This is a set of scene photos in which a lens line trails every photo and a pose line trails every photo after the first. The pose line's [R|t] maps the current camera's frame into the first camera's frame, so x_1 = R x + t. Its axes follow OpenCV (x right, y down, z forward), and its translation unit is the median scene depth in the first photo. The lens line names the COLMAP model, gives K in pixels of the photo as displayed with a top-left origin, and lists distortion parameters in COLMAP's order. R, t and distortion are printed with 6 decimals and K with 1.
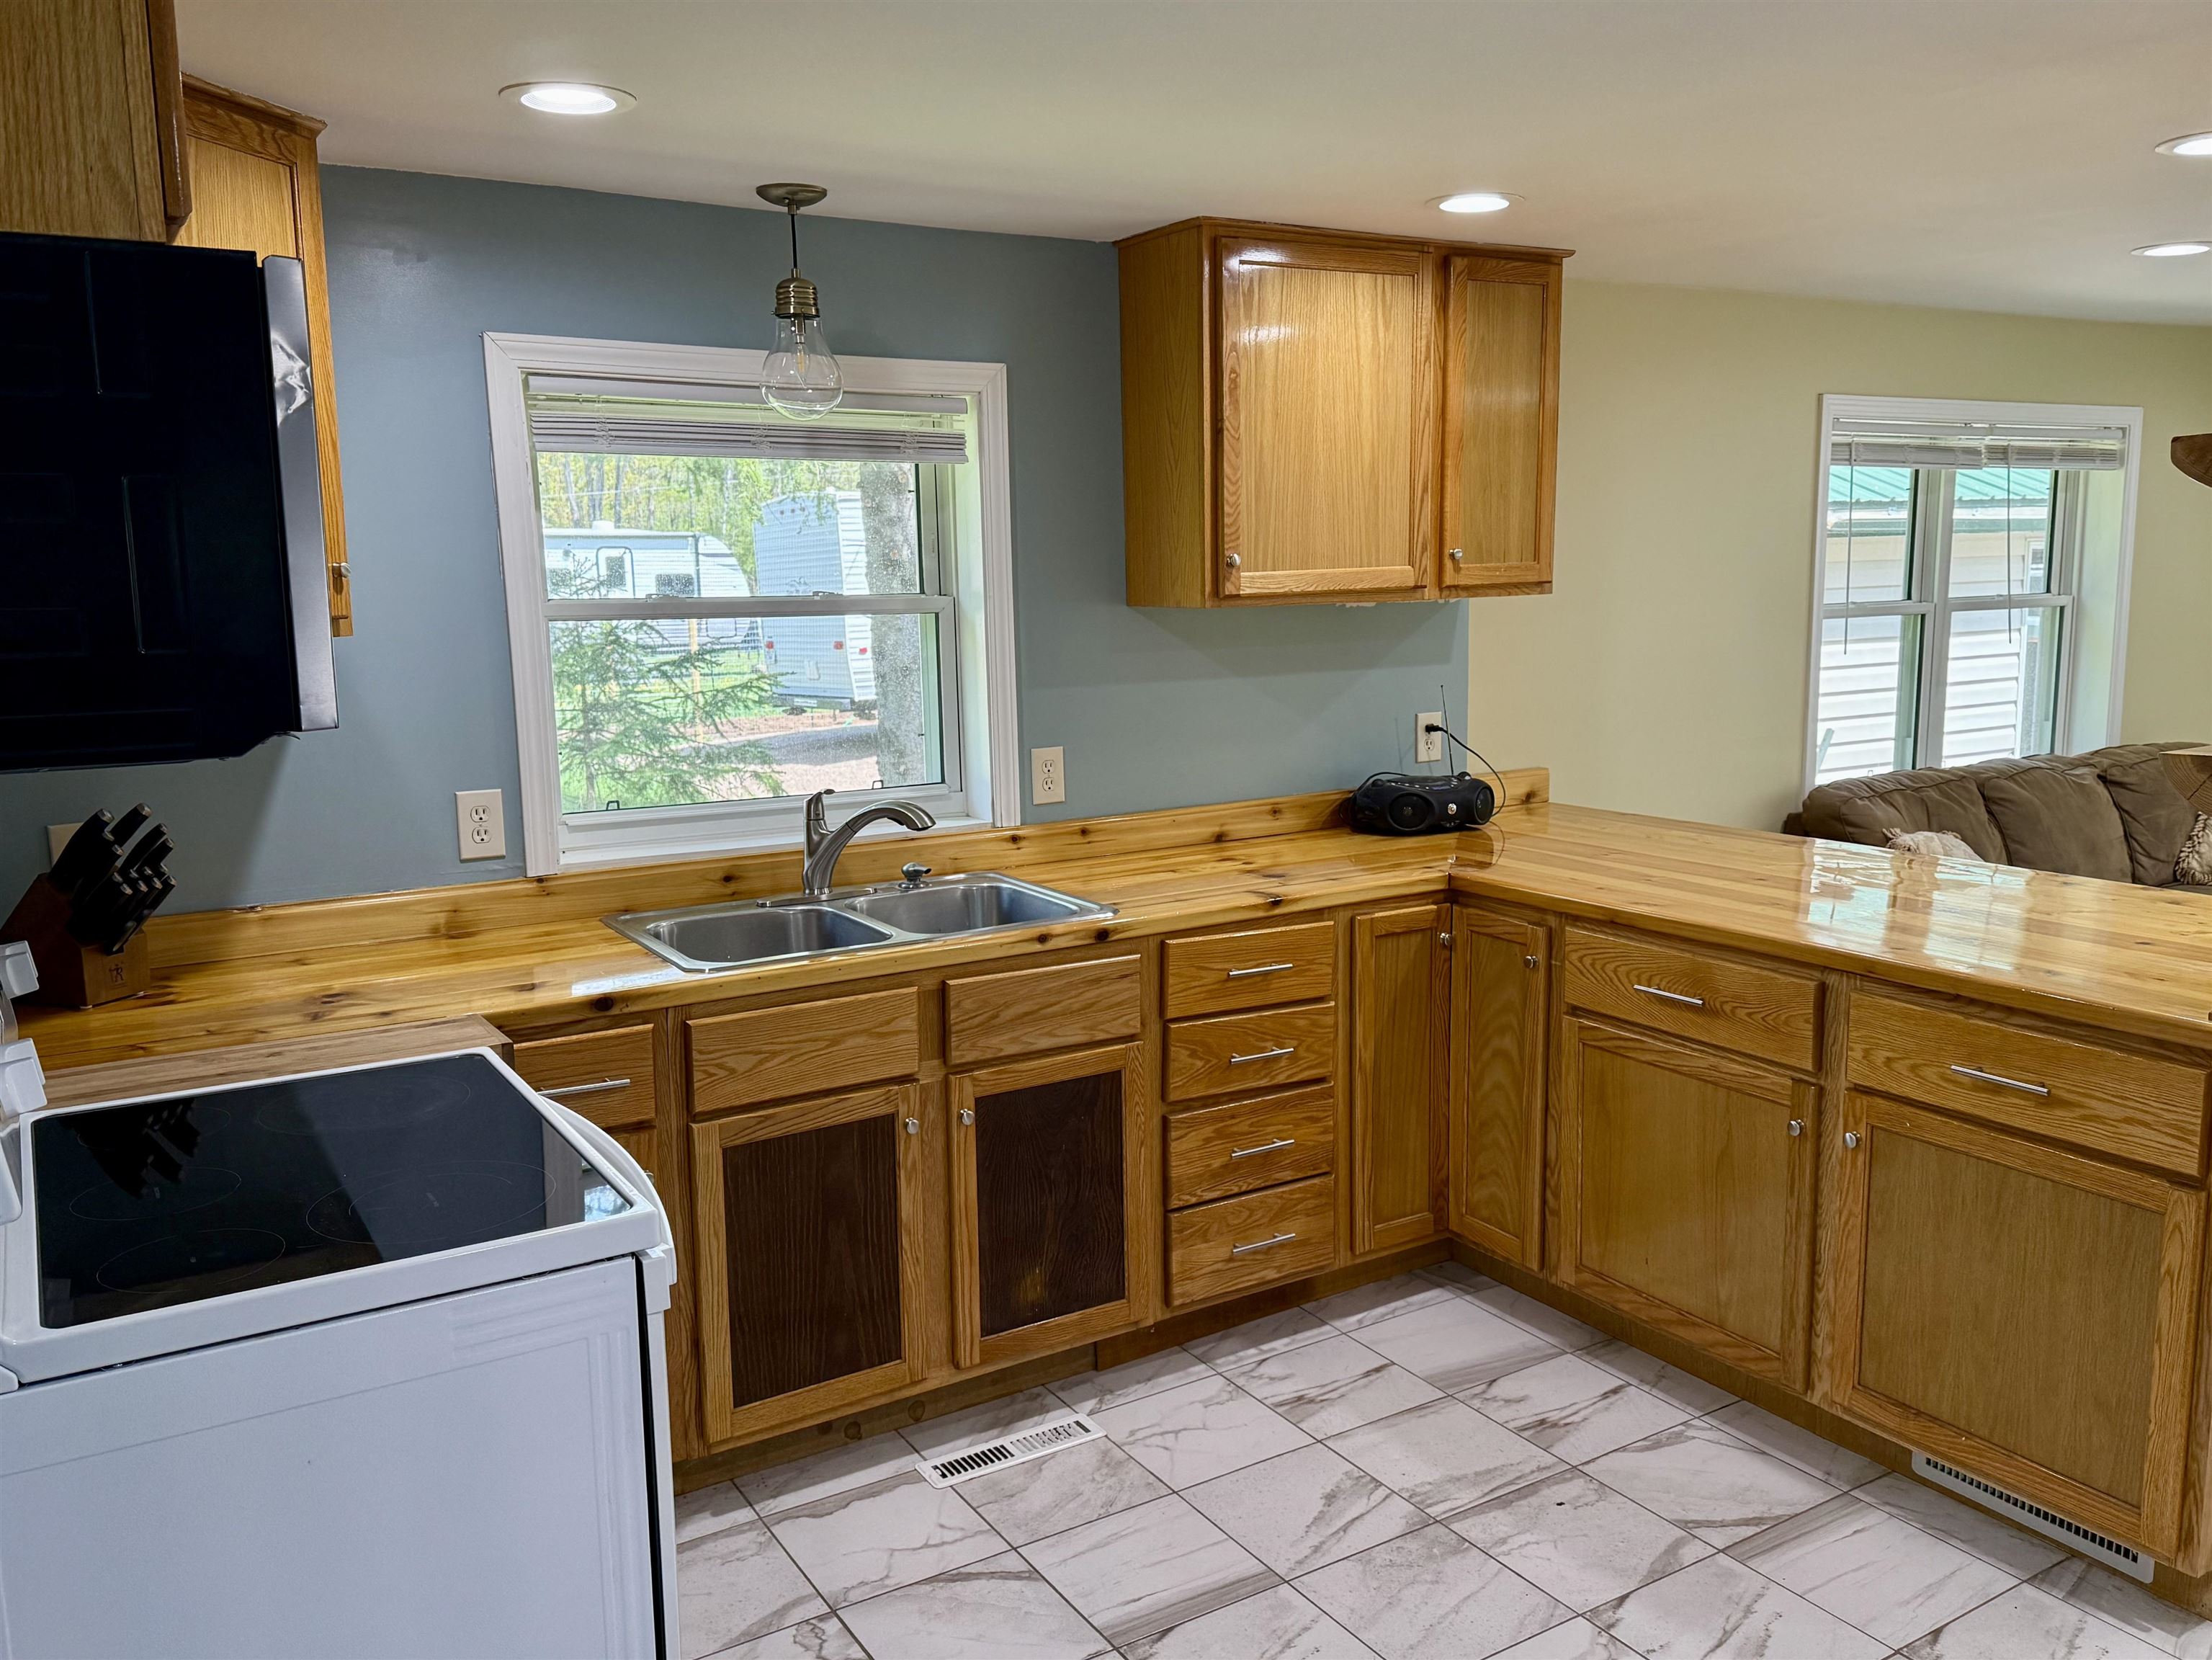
lens RADIAL K [[1721.4, 0, 1107.9], [0, 1721.4, 828.4], [0, 0, 1]] dist [0.161400, -0.199656]
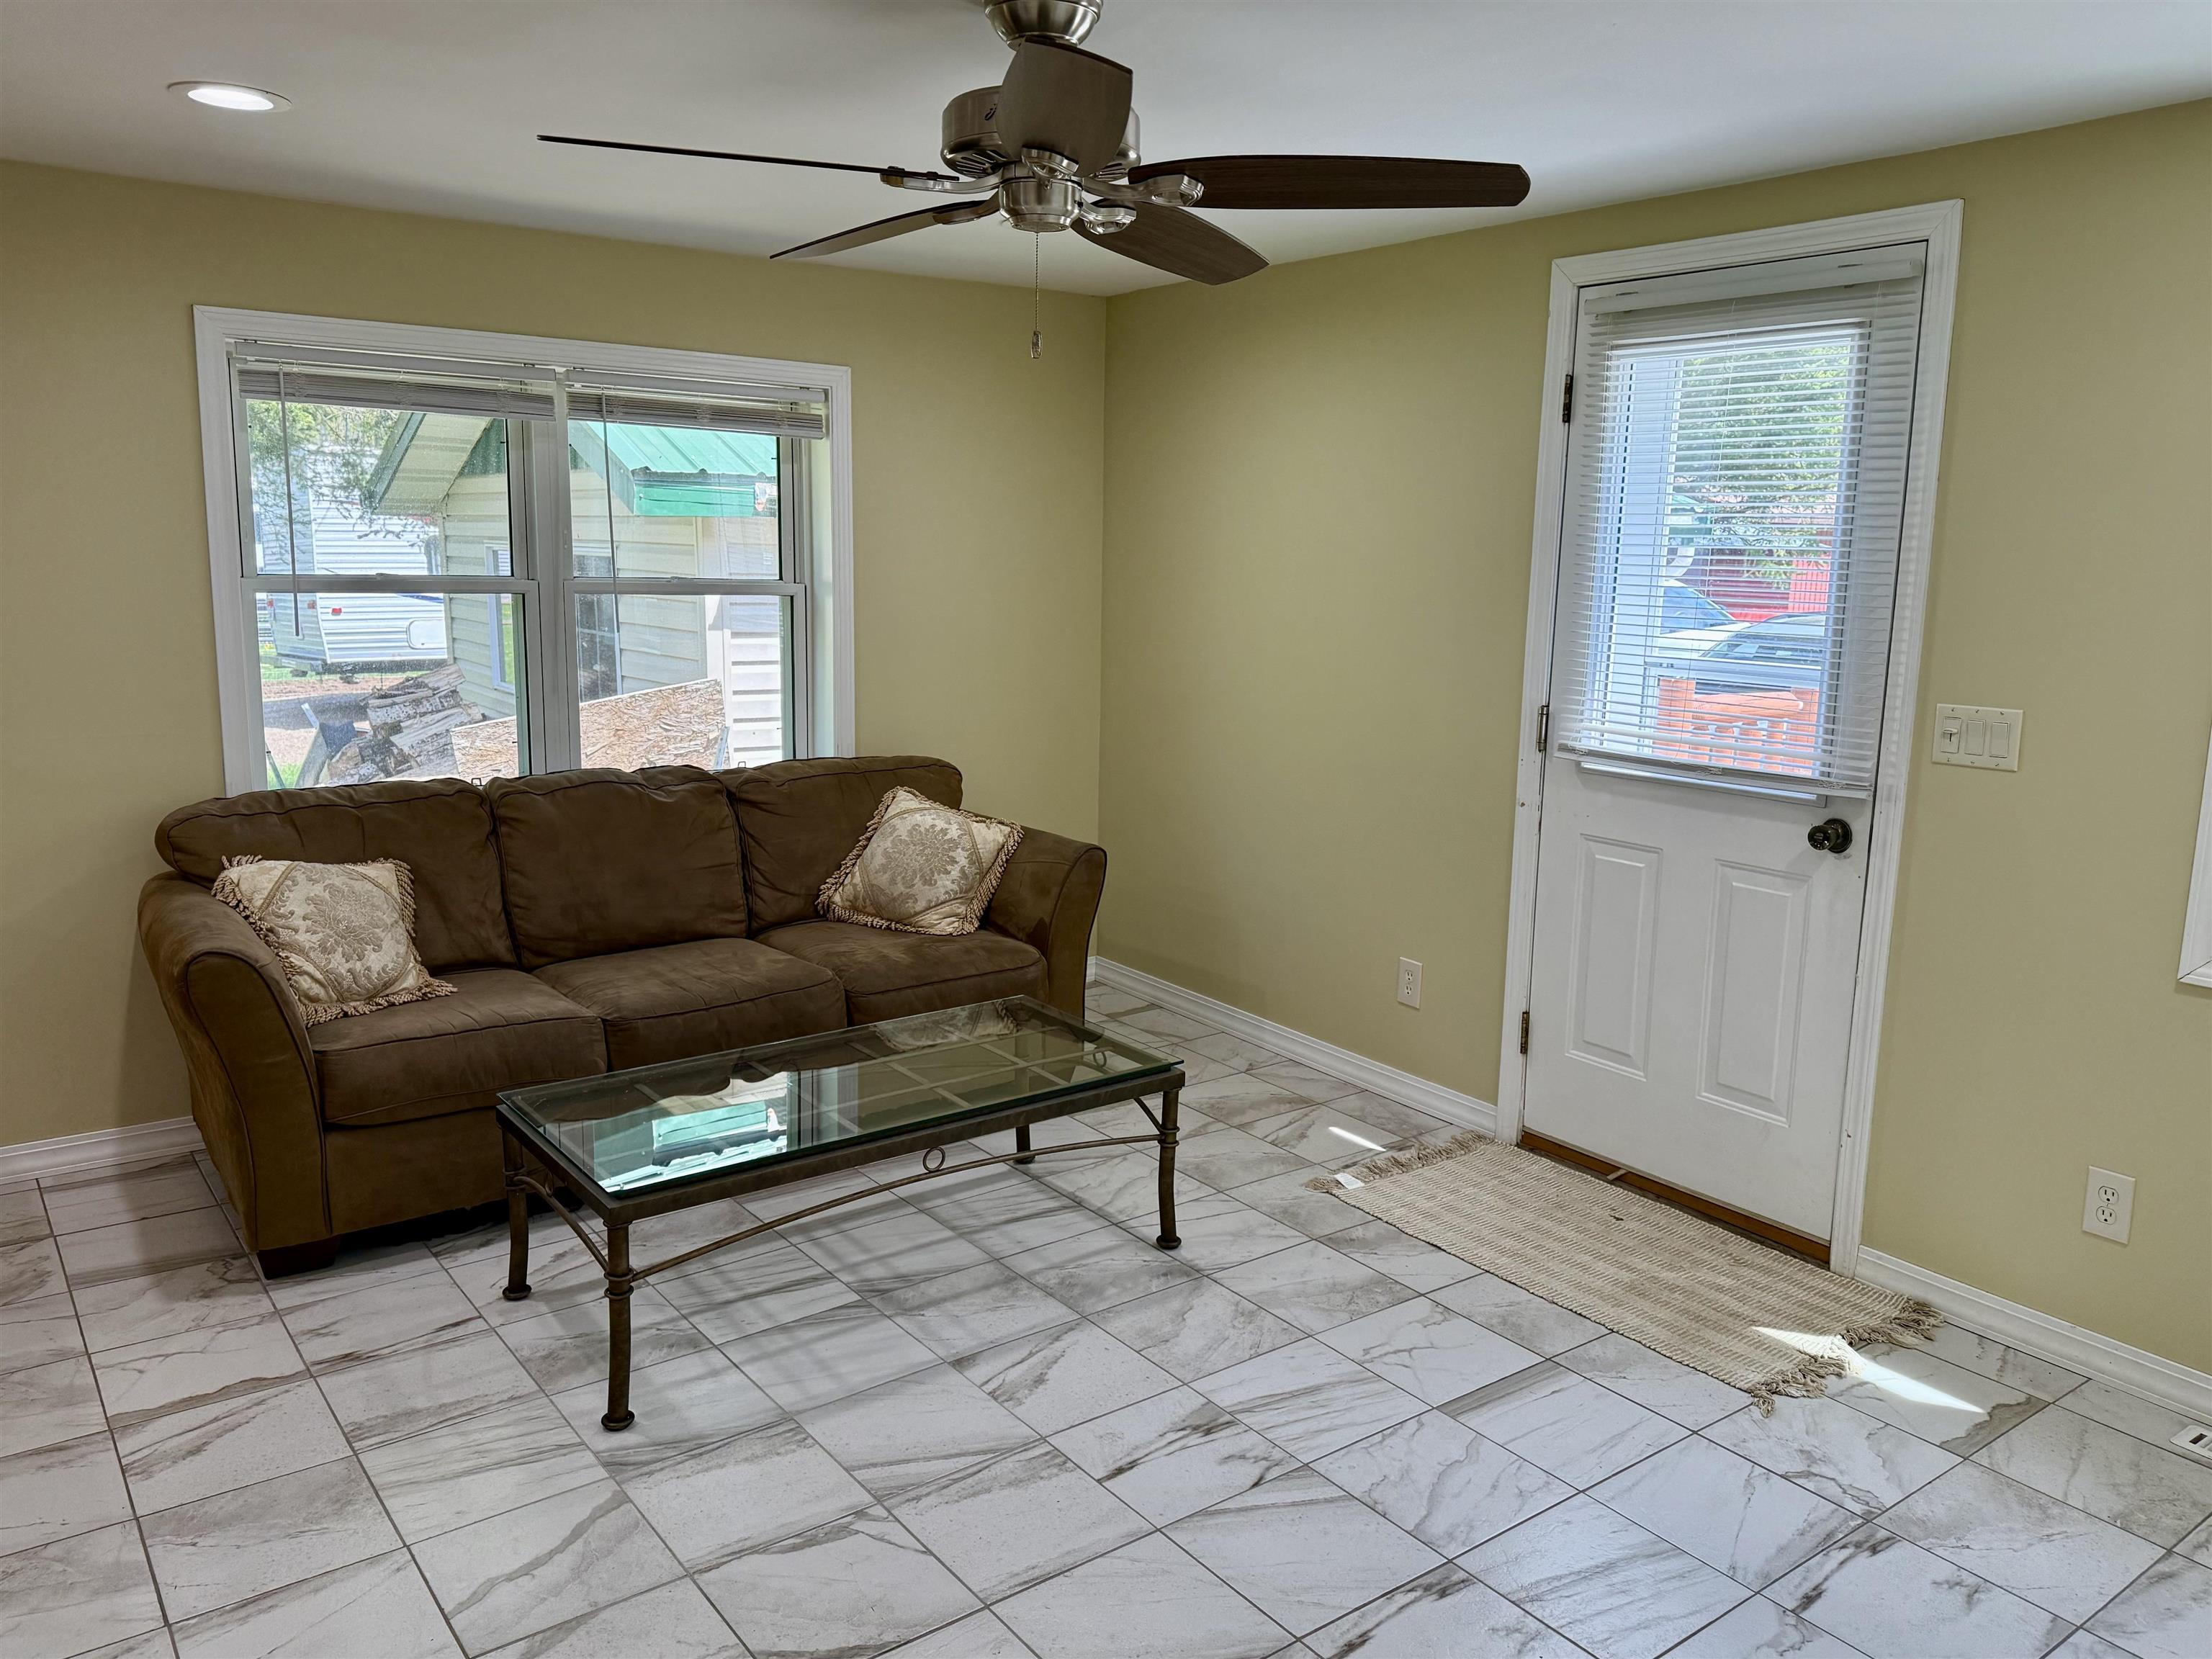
lens RADIAL K [[1637.3, 0, 1104.2], [0, 1637.3, 832.4], [0, 0, 1]] dist [0.106948, -0.165339]
pose [[0.995308, 0.021553, 0.094327, 0.935757], [-0.023305, 0.999575, 0.017508, -0.040247], [-0.093909, -0.019624, 0.995387, 0.268064]]
